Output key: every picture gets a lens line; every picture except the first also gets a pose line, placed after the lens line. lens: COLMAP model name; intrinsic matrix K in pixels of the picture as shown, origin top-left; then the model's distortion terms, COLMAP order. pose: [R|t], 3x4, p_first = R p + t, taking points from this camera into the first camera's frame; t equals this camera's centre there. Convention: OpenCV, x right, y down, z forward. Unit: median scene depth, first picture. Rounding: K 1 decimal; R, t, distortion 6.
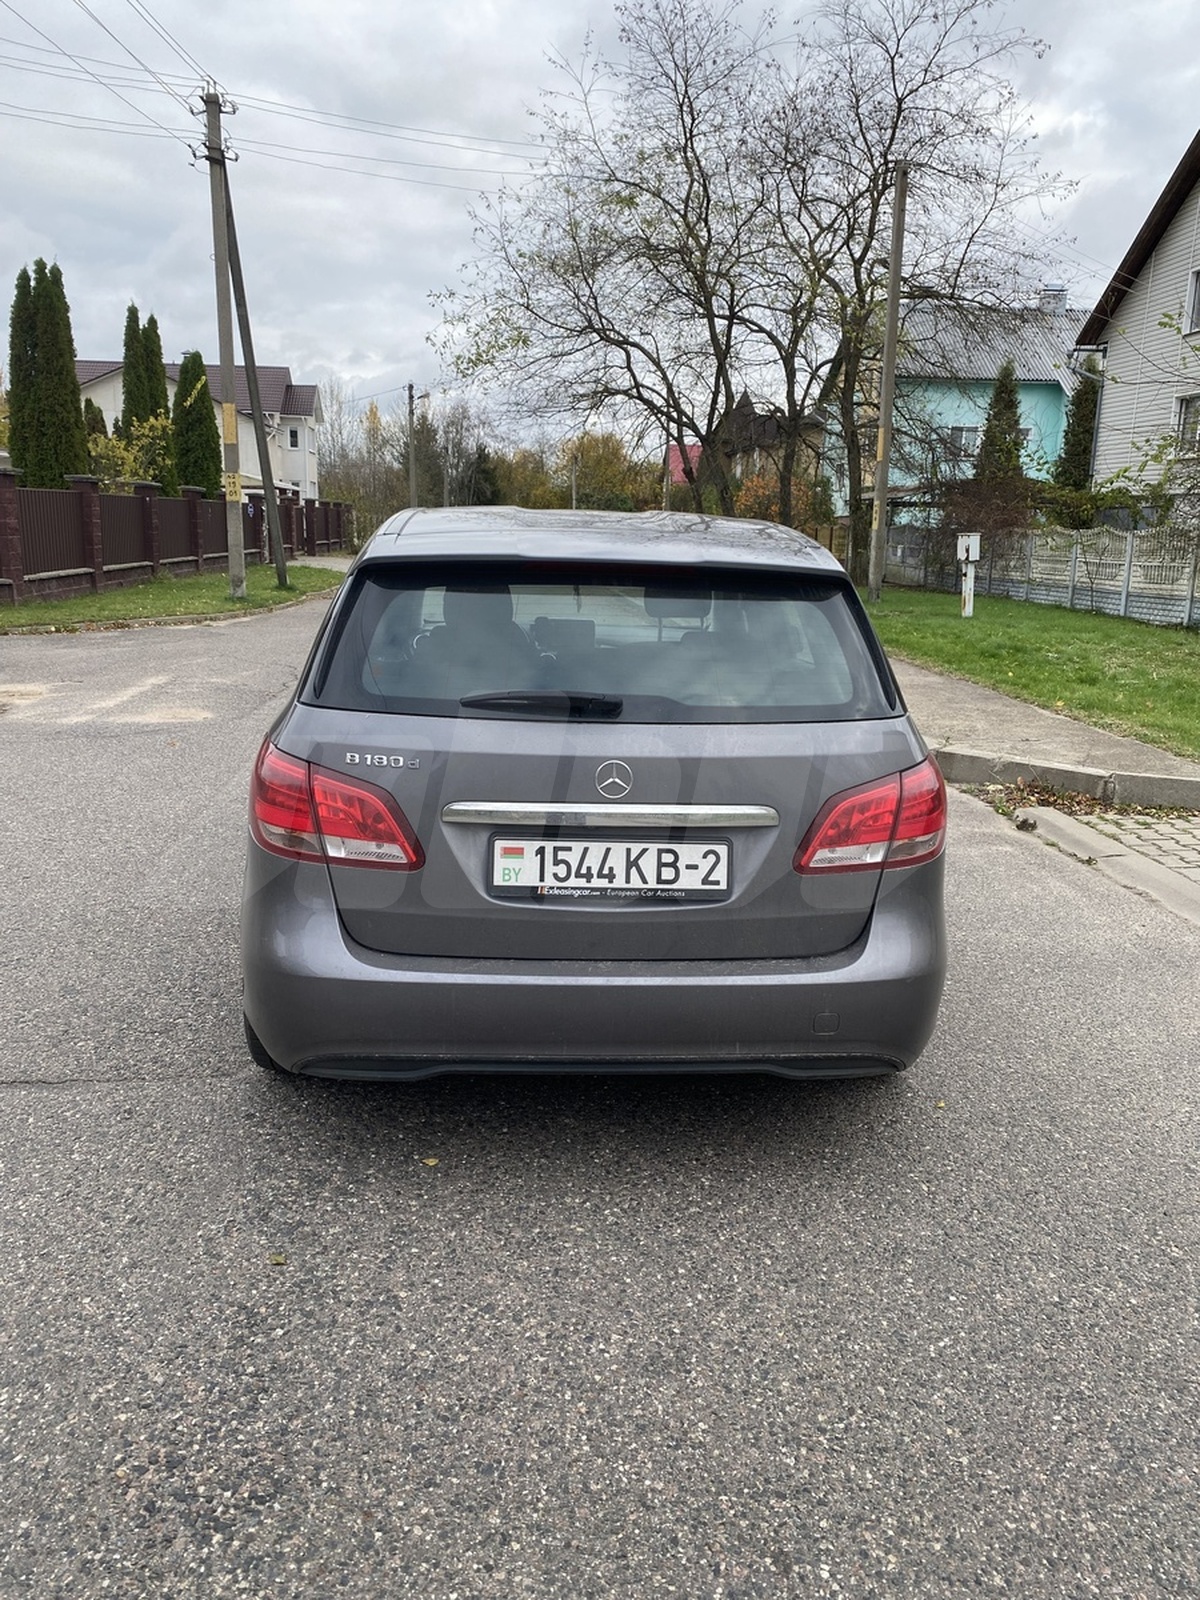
lens RADIAL K [[1211.6, 0, 593.8], [0, 1211.6, 797.9], [0, 0, 1]] dist [0.024198, -0.034443]
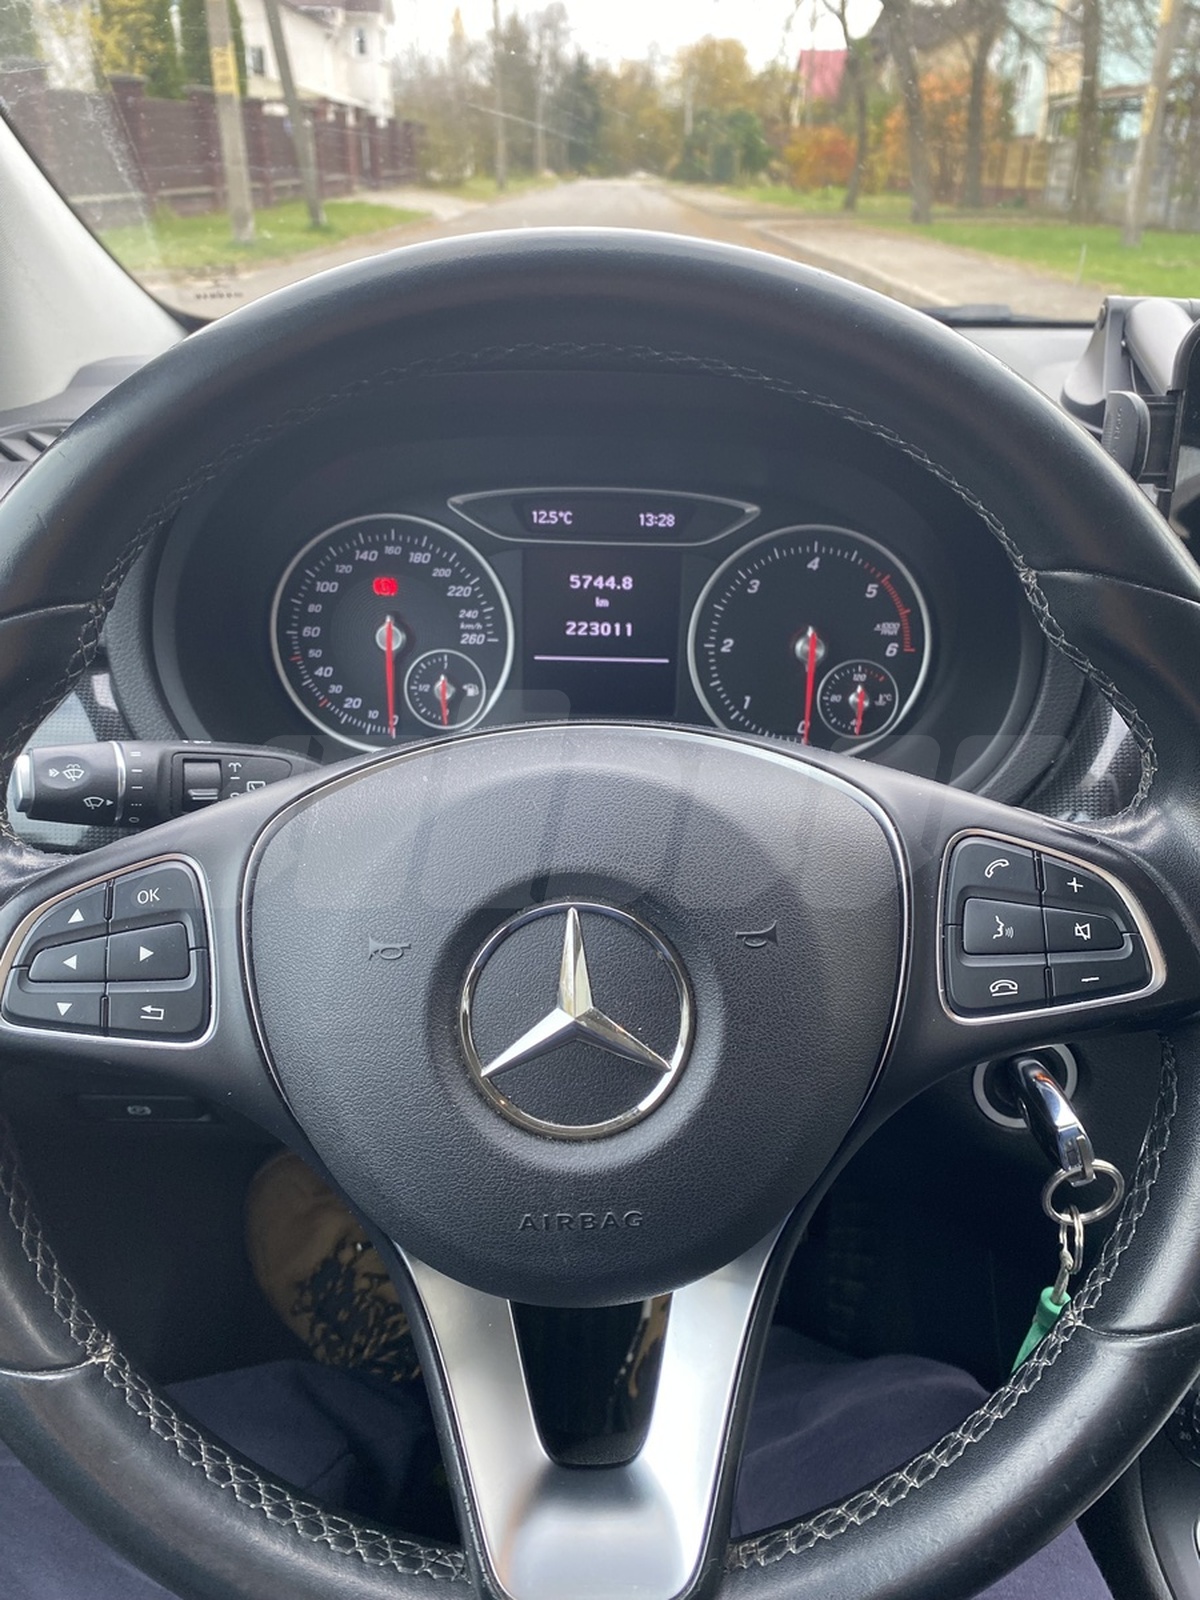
lens RADIAL K [[1211.6, 0, 591.0], [0, 1211.6, 793.4], [0, 0, 1]] dist [0.024198, -0.034443]
pose [[0.996590, 0.029847, -0.076931, -0.024864], [-0.009138, 0.966475, 0.256600, -0.037774], [0.082011, -0.255022, 0.963451, 0.246190]]
